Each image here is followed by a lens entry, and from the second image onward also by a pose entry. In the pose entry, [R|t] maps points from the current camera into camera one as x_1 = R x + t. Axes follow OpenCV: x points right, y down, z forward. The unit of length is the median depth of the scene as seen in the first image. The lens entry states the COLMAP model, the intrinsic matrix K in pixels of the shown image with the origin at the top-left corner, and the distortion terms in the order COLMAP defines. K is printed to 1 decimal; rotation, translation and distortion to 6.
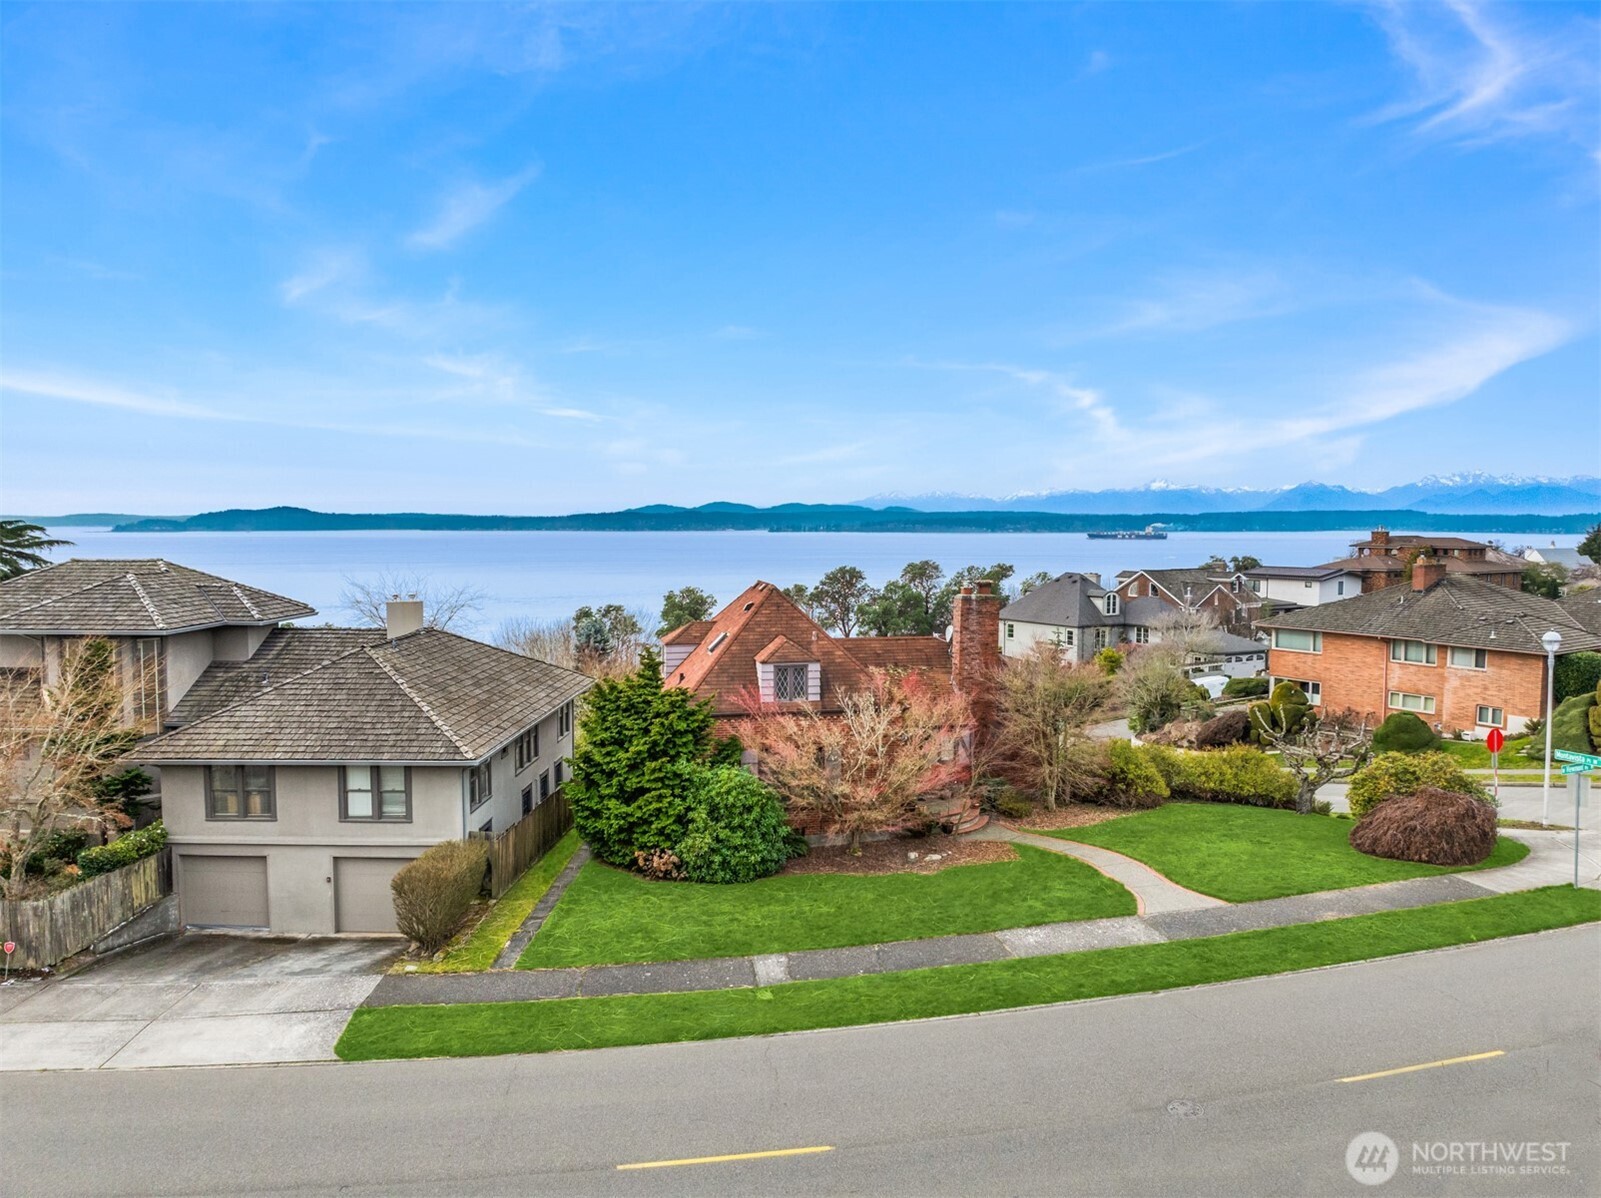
lens RADIAL K [[1153.0, 0, 811.3], [0, 1153.0, 567.9], [0, 0, 1]] dist [-0.033842, -0.005615]
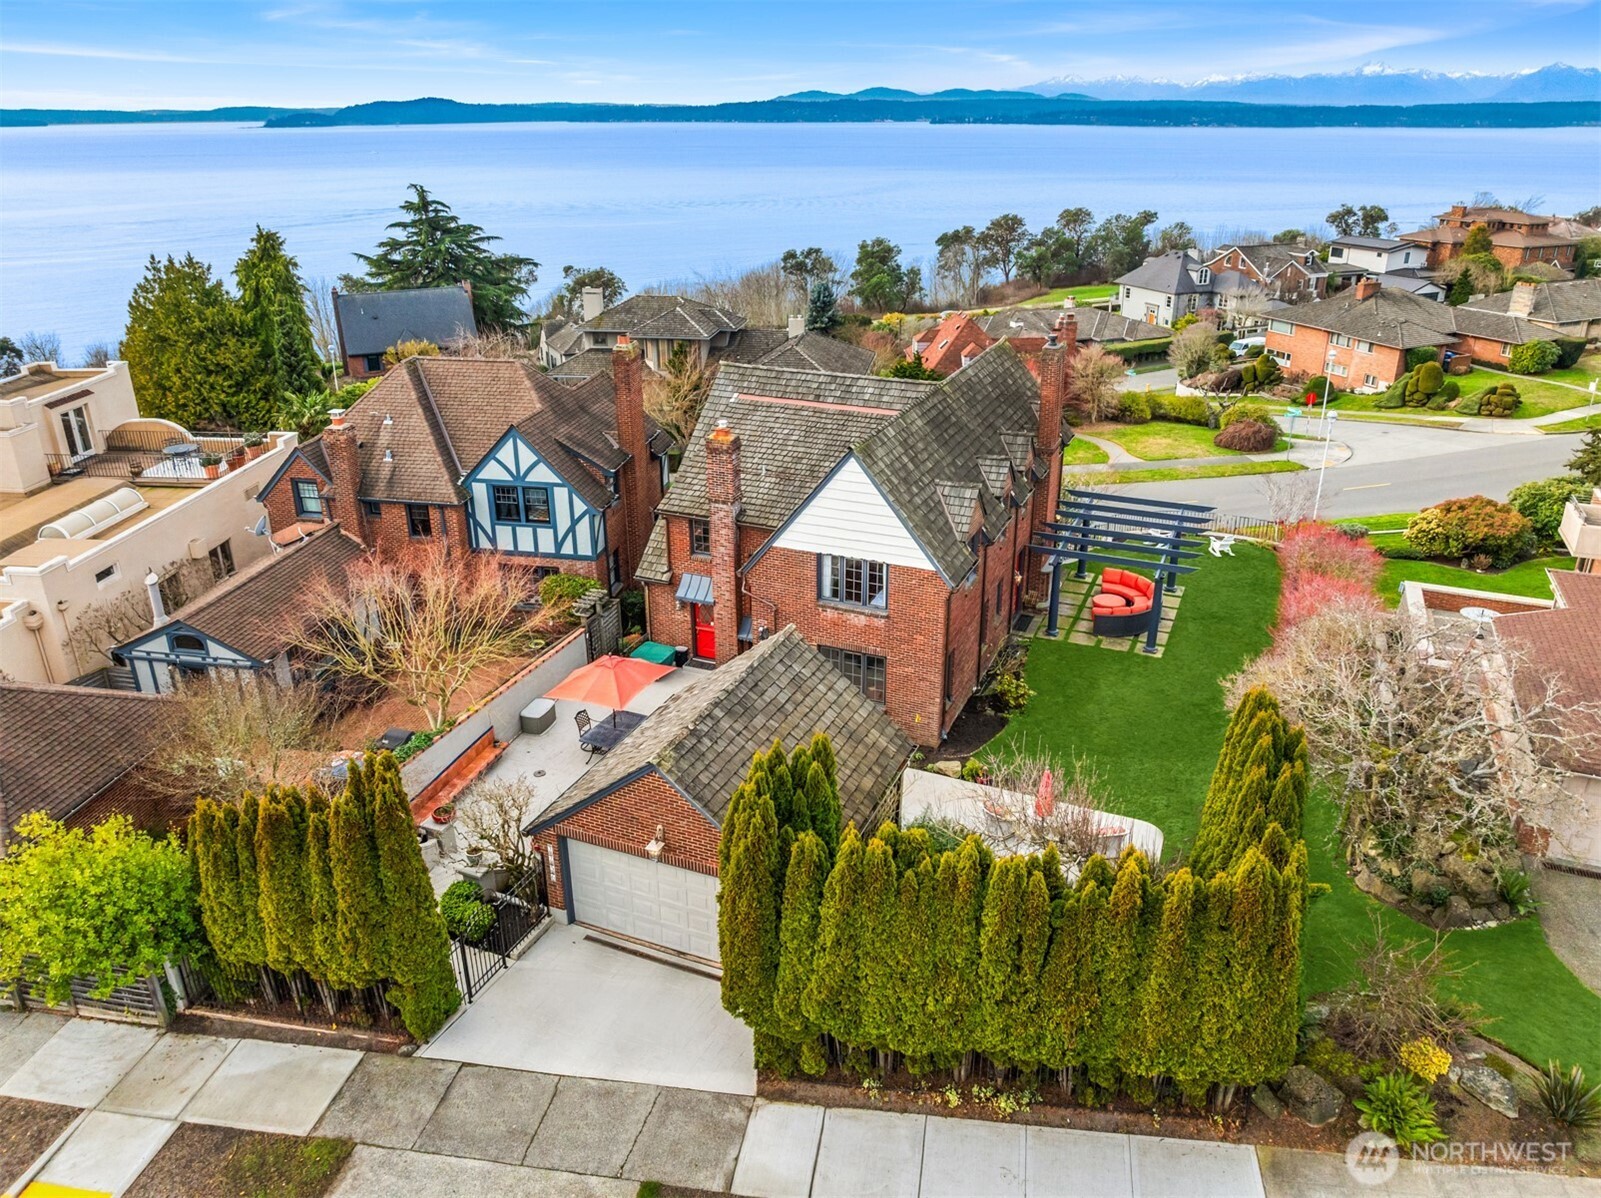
lens RADIAL K [[1153.0, 0, 811.3], [0, 1153.0, 567.9], [0, 0, 1]] dist [-0.033842, -0.005615]
pose [[0.991135, 0.043775, -0.125443, -0.037387], [0.000380, 0.943226, 0.332151, -0.266979], [0.132861, -0.329254, 0.934848, -1.255107]]
